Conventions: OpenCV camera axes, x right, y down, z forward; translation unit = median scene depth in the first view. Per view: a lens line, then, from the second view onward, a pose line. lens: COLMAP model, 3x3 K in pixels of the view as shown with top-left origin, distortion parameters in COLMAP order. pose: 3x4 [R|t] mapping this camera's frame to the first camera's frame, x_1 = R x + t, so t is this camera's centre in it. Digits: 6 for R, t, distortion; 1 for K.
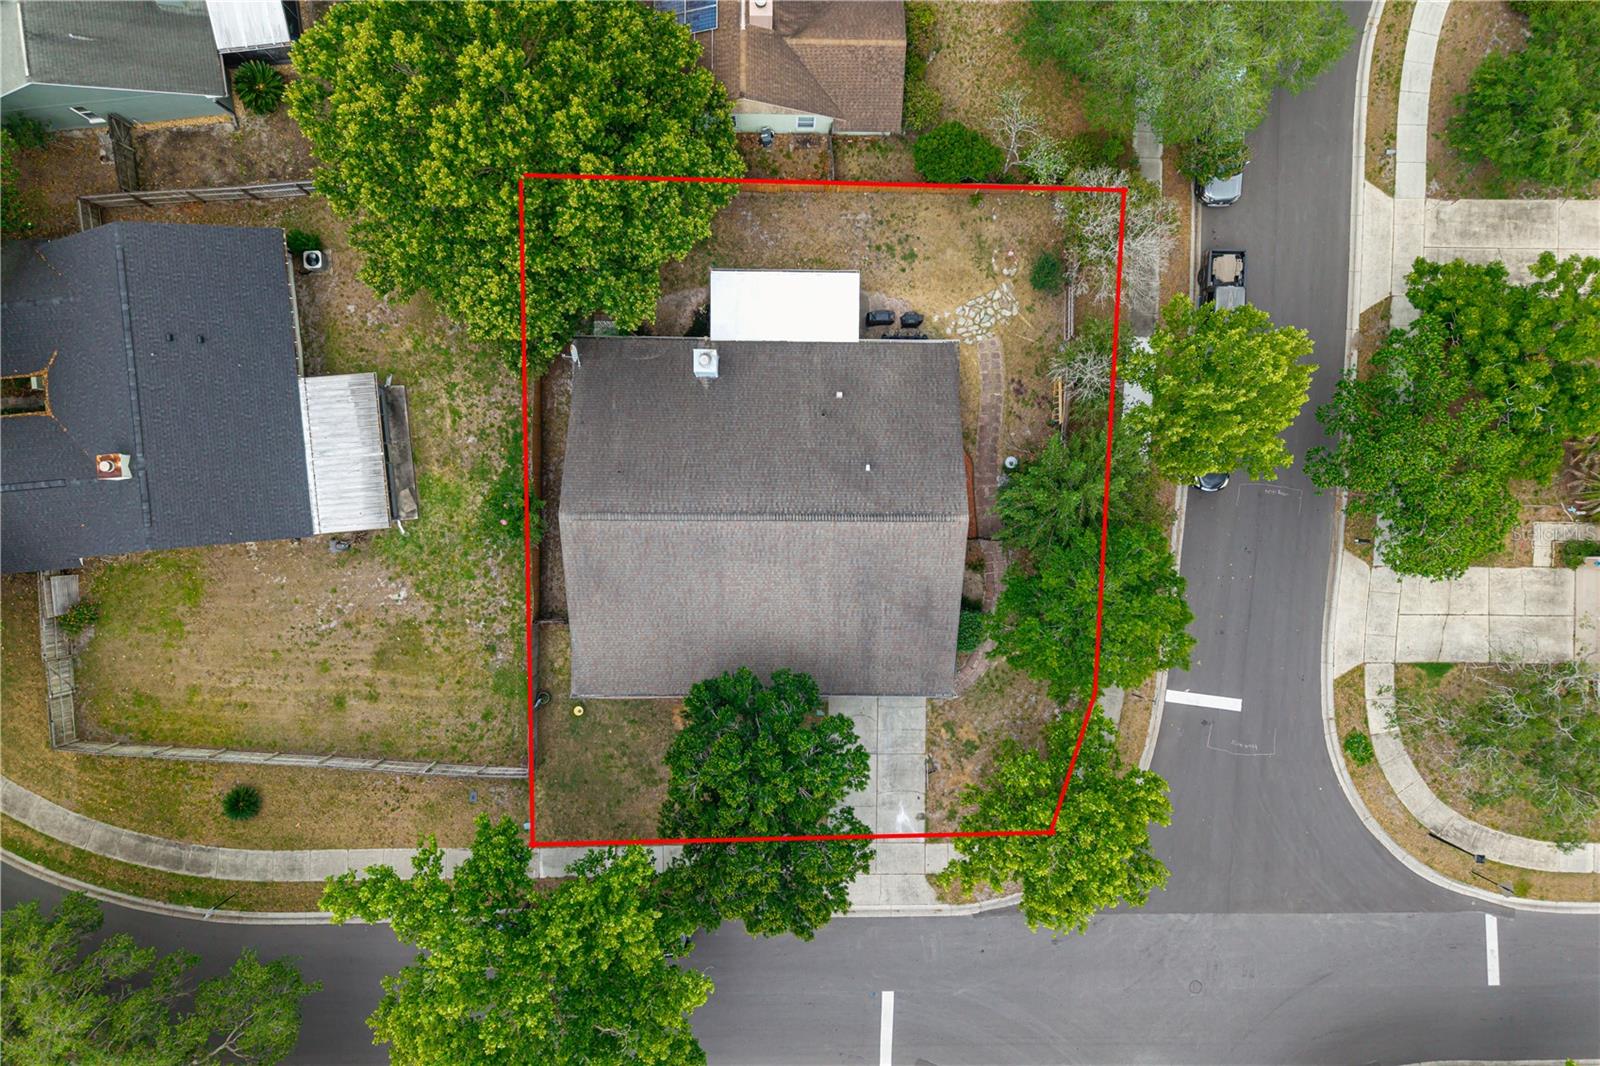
lens RADIAL K [[966.5, 0, 803.3], [0, 966.5, 531.2], [0, 0, 1]] dist [0.070783, -0.049157]
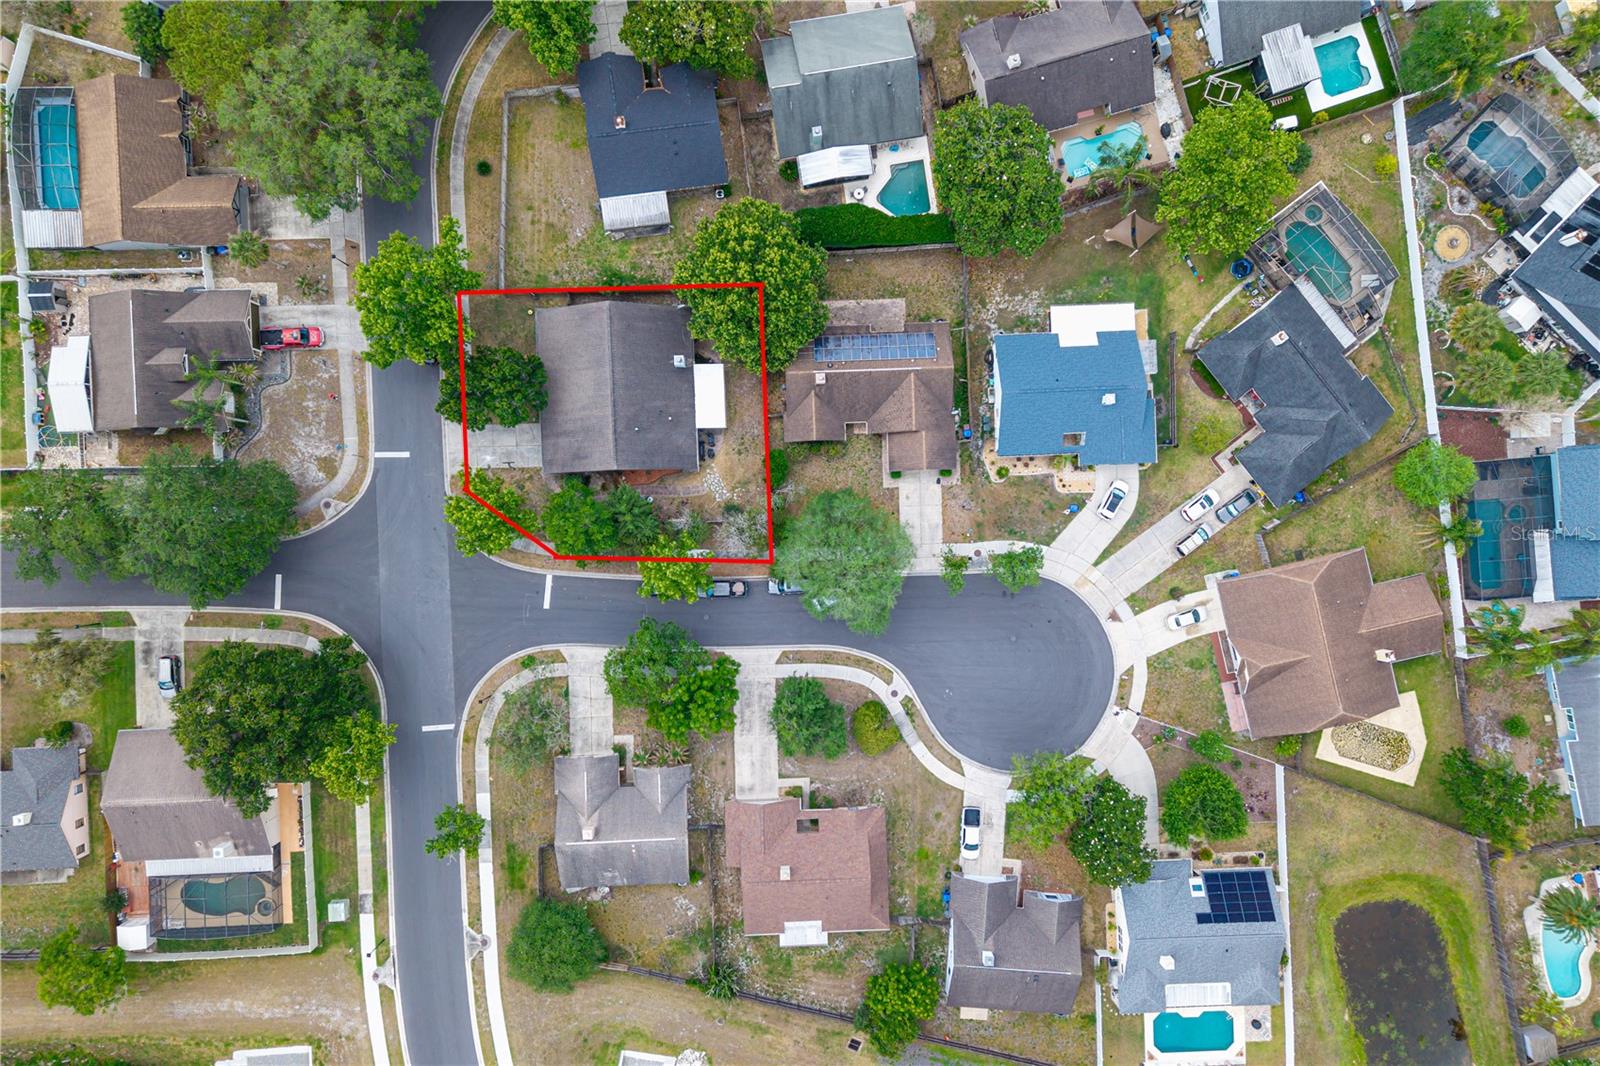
lens RADIAL K [[966.5, 0, 803.3], [0, 966.5, 531.2], [0, 0, 1]] dist [0.070783, -0.049157]
pose [[0.041608, 0.998958, -0.018749, 0.357127], [-0.998504, 0.040908, -0.036274, -0.355827], [-0.035470, 0.020230, 0.999166, -1.316000]]
